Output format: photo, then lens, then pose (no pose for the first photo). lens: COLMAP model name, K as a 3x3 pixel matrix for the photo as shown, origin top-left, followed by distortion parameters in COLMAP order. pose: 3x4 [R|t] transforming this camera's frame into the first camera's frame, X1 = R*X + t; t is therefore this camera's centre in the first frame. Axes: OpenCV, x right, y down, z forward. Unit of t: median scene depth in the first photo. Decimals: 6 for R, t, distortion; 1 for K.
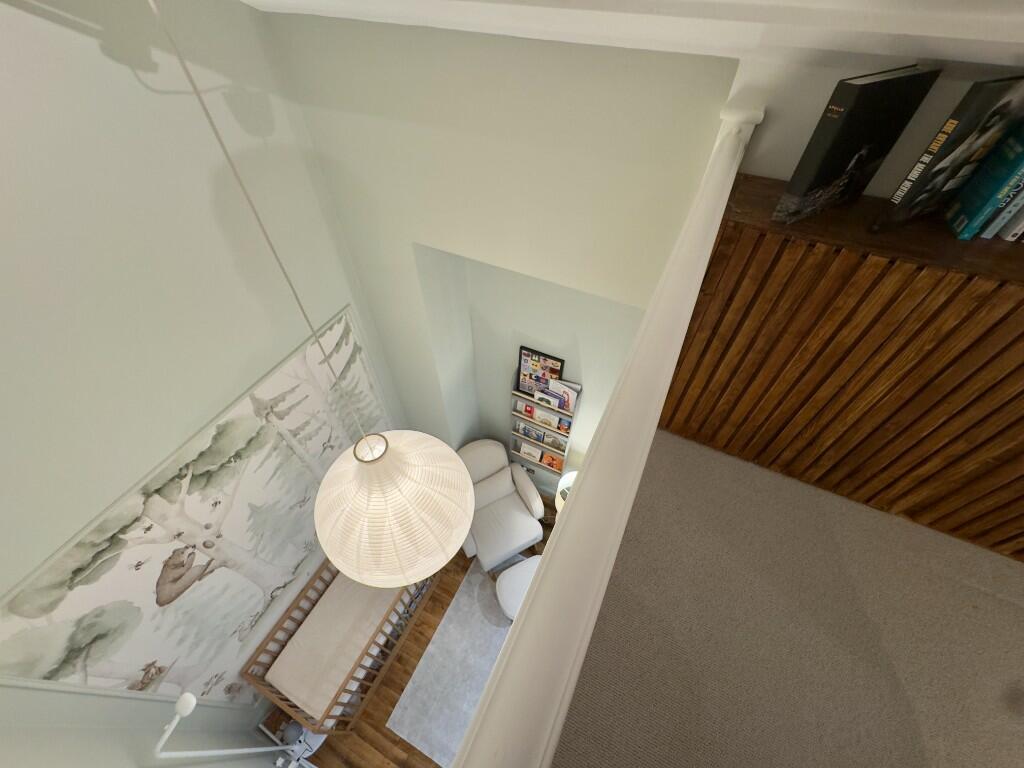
lens RADIAL K [[407.7, 0, 510.8], [0, 407.7, 383.6], [0, 0, 1]] dist [-0.003745, 0.000526]
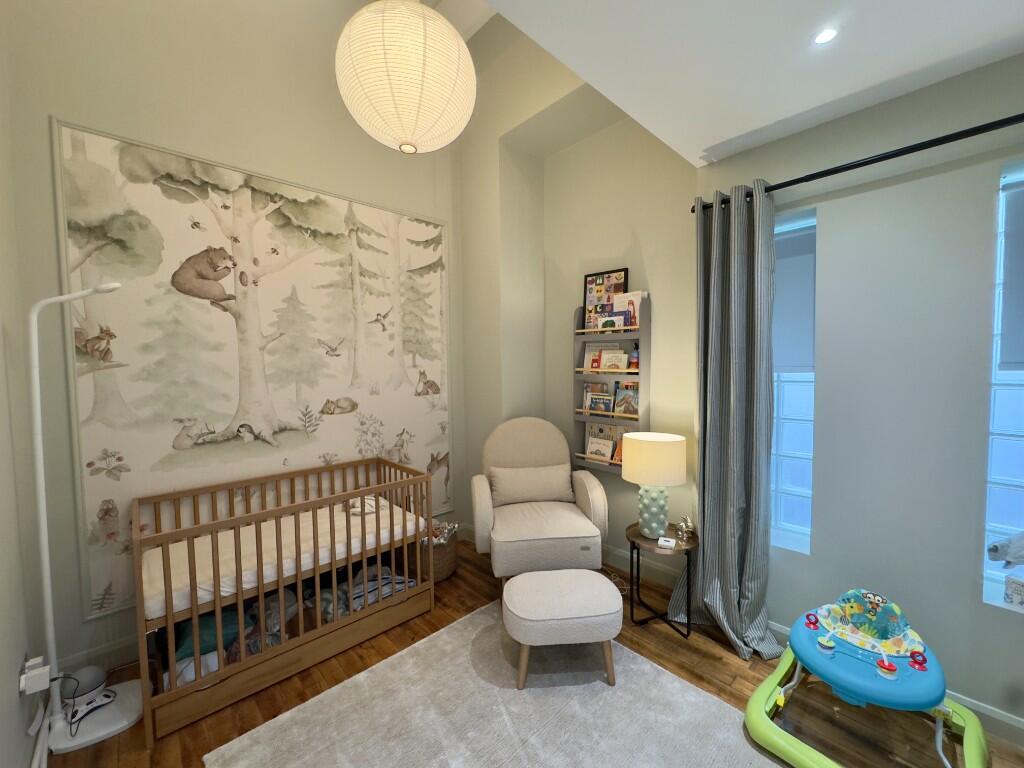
lens RADIAL K [[407.7, 0, 510.8], [0, 407.7, 383.6], [0, 0, 1]] dist [-0.003745, 0.000526]
pose [[0.937531, 0.007291, -0.347825, 0.279820], [-0.255964, 0.691575, -0.675430, 1.135112], [0.235623, 0.722268, 0.650240, 0.682926]]
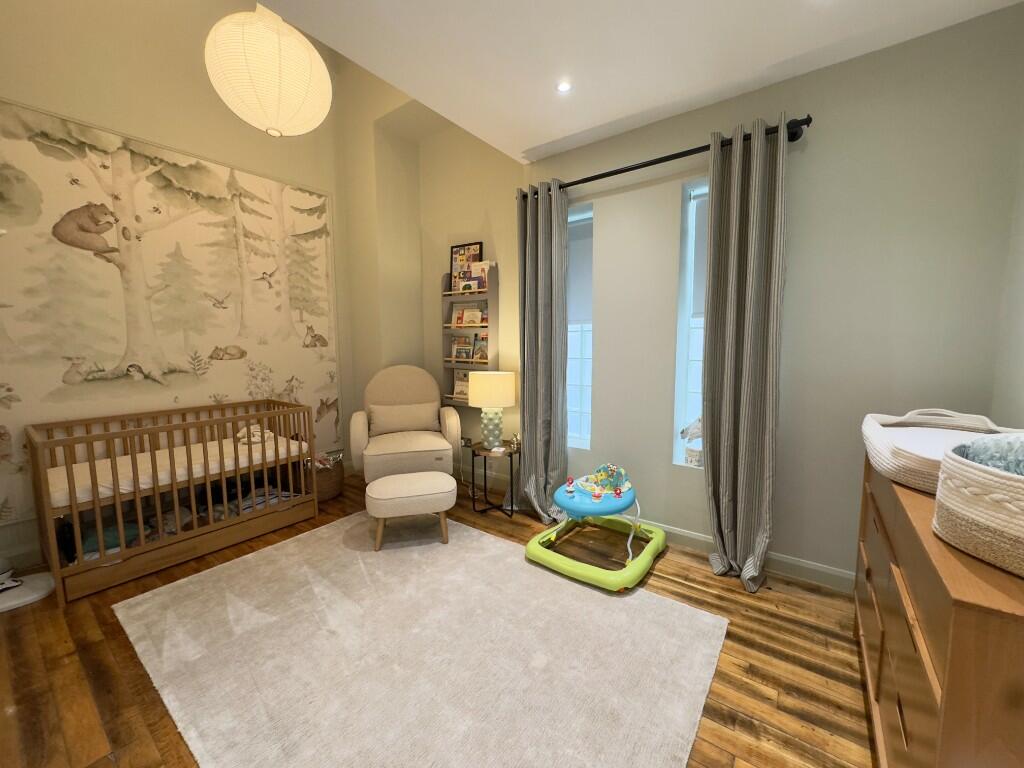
lens RADIAL K [[407.7, 0, 510.8], [0, 407.7, 383.6], [0, 0, 1]] dist [-0.003745, 0.000526]
pose [[0.983895, 0.015044, -0.178114, 0.575848], [-0.132737, 0.728856, -0.671676, 1.373118], [0.119715, 0.684501, 0.719115, 0.592987]]
